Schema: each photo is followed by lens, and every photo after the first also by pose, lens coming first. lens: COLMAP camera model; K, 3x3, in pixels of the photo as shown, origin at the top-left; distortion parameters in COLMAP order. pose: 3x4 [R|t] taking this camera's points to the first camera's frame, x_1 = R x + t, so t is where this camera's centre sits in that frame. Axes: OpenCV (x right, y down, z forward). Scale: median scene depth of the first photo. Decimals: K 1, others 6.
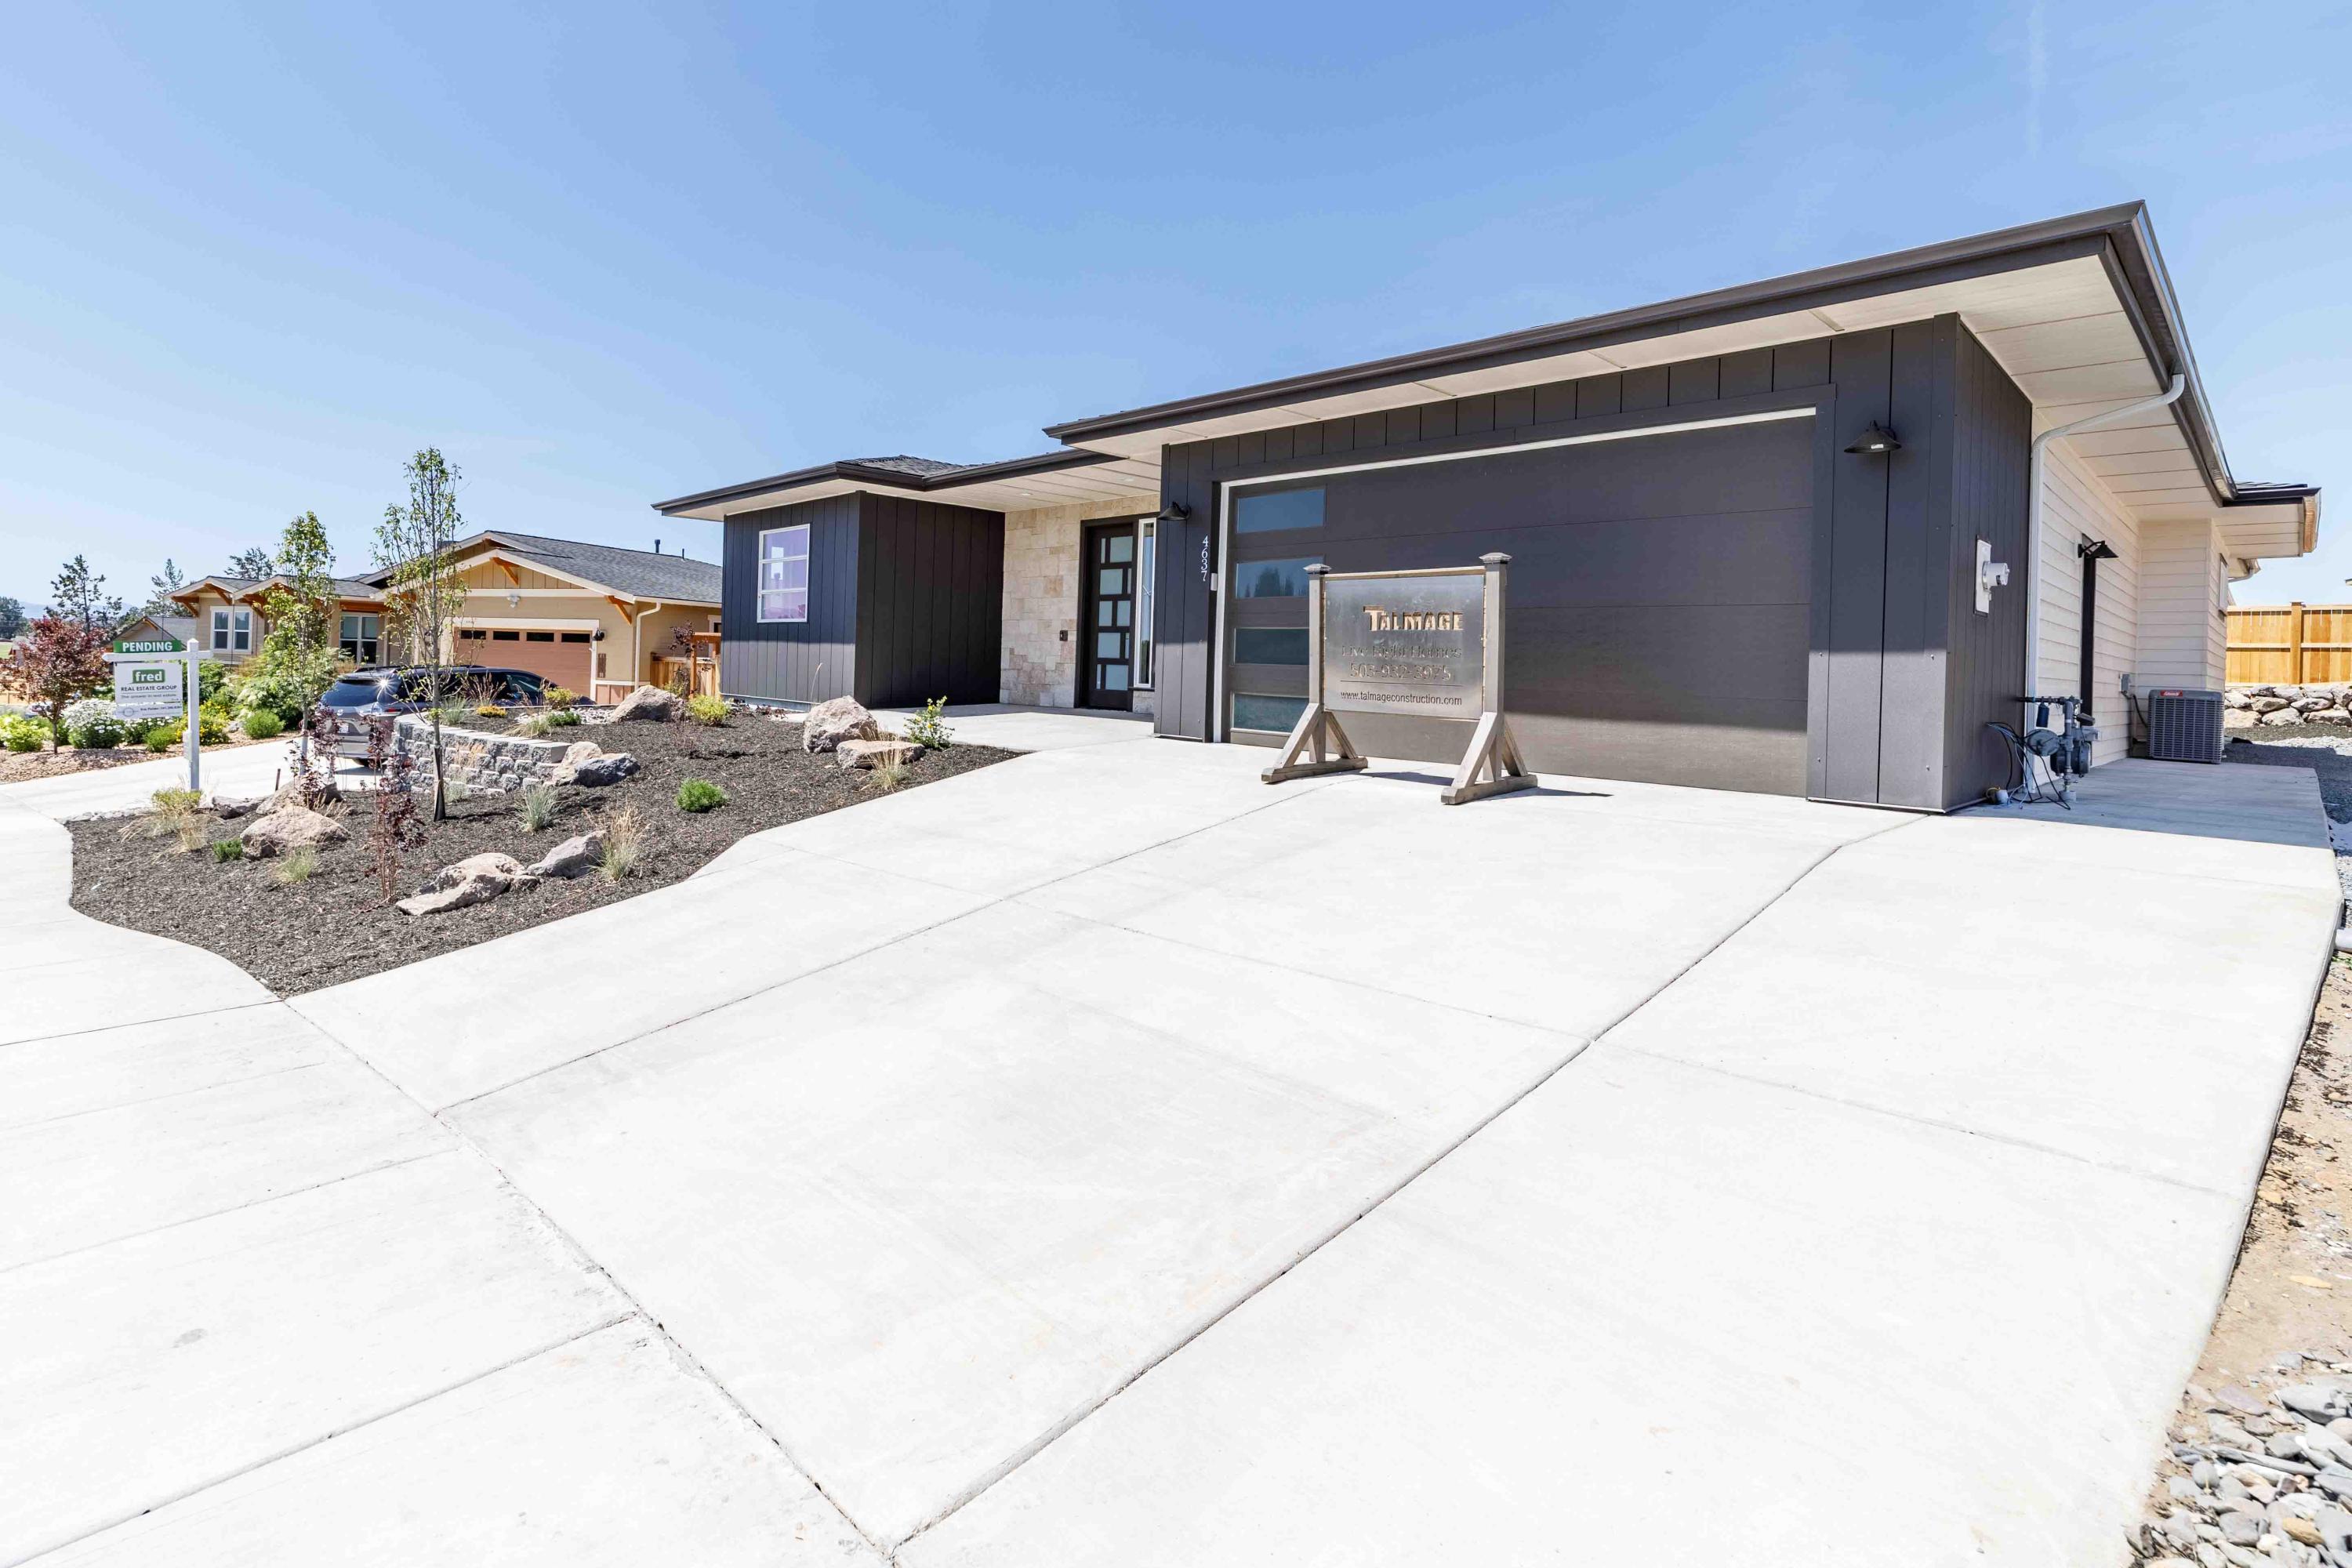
lens RADIAL K [[1156.0, 0, 1171.6], [0, 1156.0, 682.3], [0, 0, 1]] dist [0.000923, 0.000045]
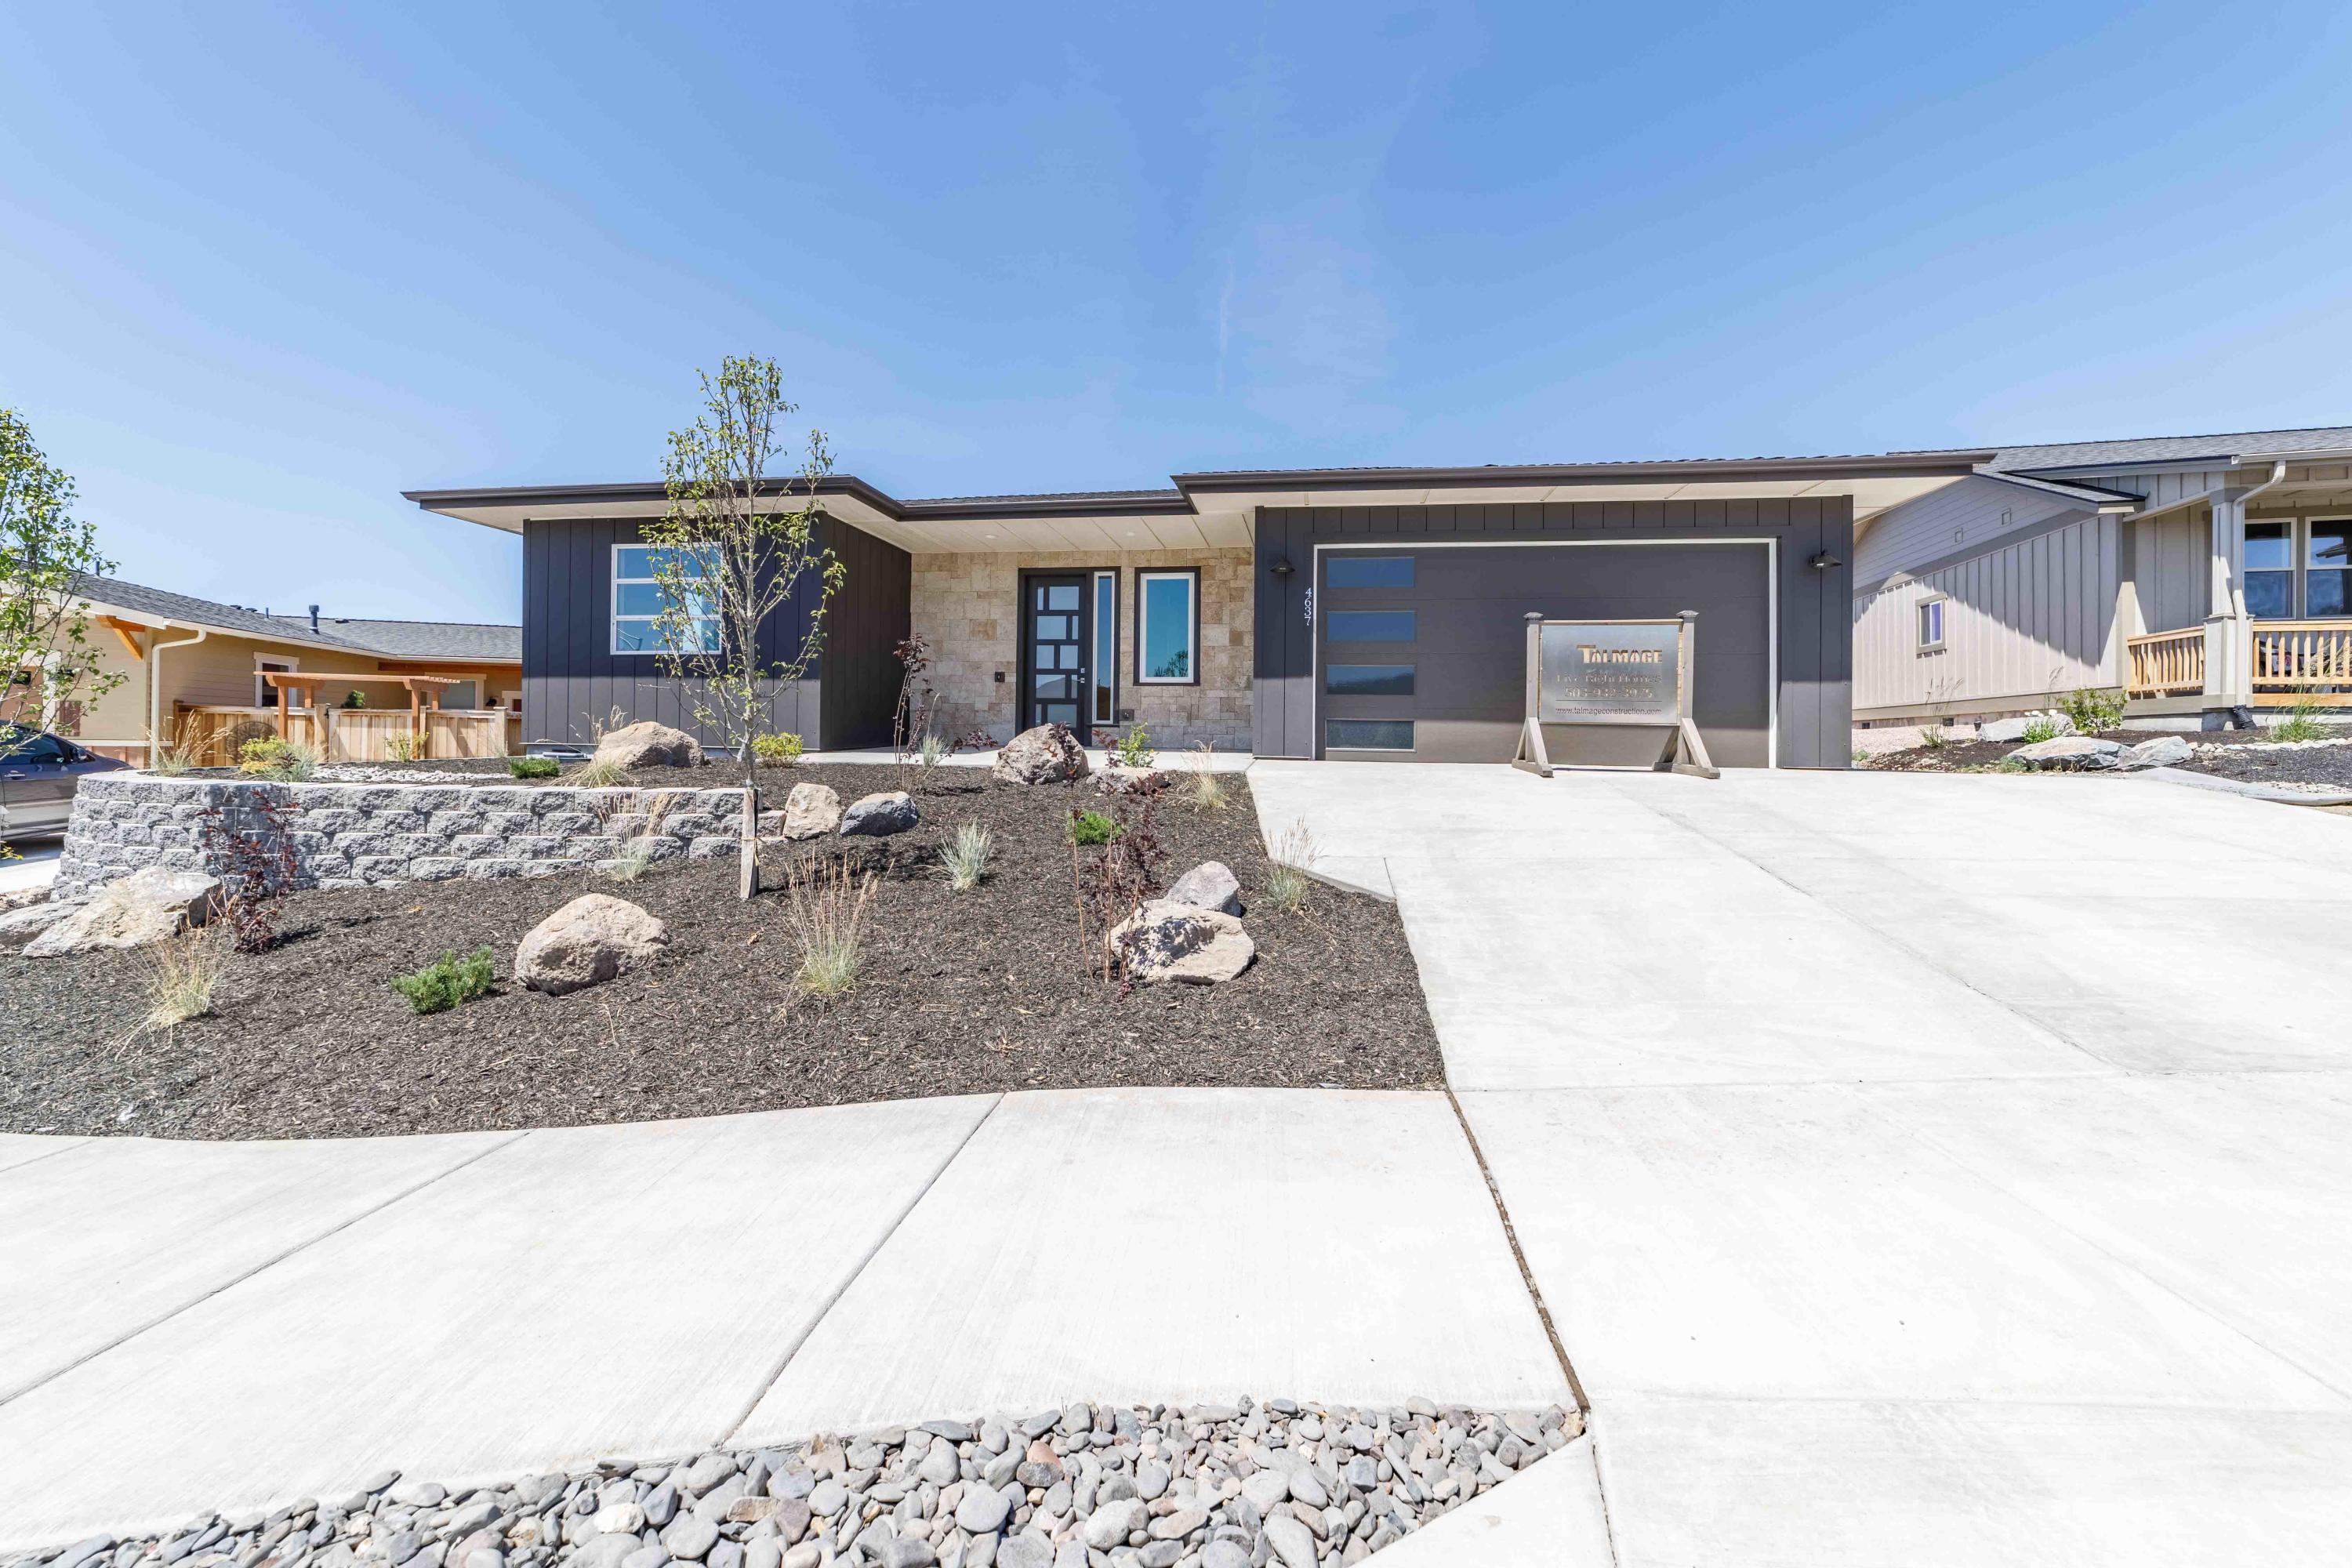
lens RADIAL K [[915.1, 0, 1173.3], [0, 915.1, 767.1], [0, 0, 1]] dist [-0.000902, 0.000001]
pose [[0.779134, -0.037744, 0.625721, -0.500767], [0.022430, 0.999225, 0.032344, 0.018342], [-0.626457, -0.011165, 0.779376, 0.255787]]
